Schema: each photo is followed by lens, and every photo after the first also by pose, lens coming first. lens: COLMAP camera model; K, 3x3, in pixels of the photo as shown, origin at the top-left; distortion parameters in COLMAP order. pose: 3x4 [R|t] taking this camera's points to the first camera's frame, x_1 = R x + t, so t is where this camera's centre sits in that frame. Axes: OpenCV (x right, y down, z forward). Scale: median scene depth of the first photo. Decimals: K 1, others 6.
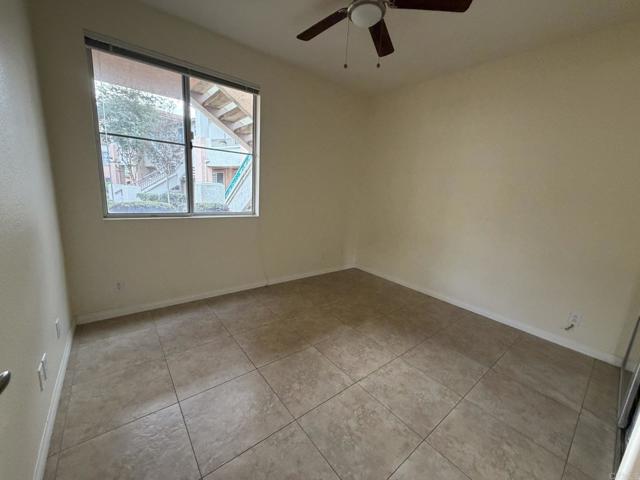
lens RADIAL K [[255.3, 0, 317.7], [0, 255.3, 238.0], [0, 0, 1]] dist [-0.001220, -0.000294]
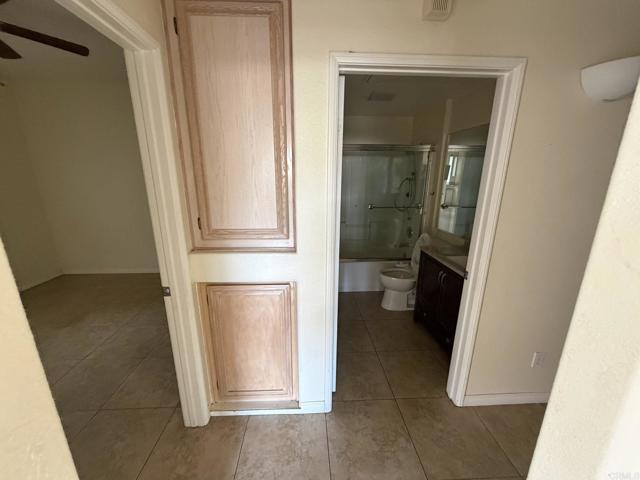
lens RADIAL K [[255.3, 0, 318.6], [0, 255.3, 240.9], [0, 0, 1]] dist [-0.001220, -0.000294]
pose [[0.586828, -0.259810, 0.766897, 0.022289], [0.187835, 0.964968, 0.183182, 0.005829], [-0.787624, 0.036554, 0.615071, -0.606362]]
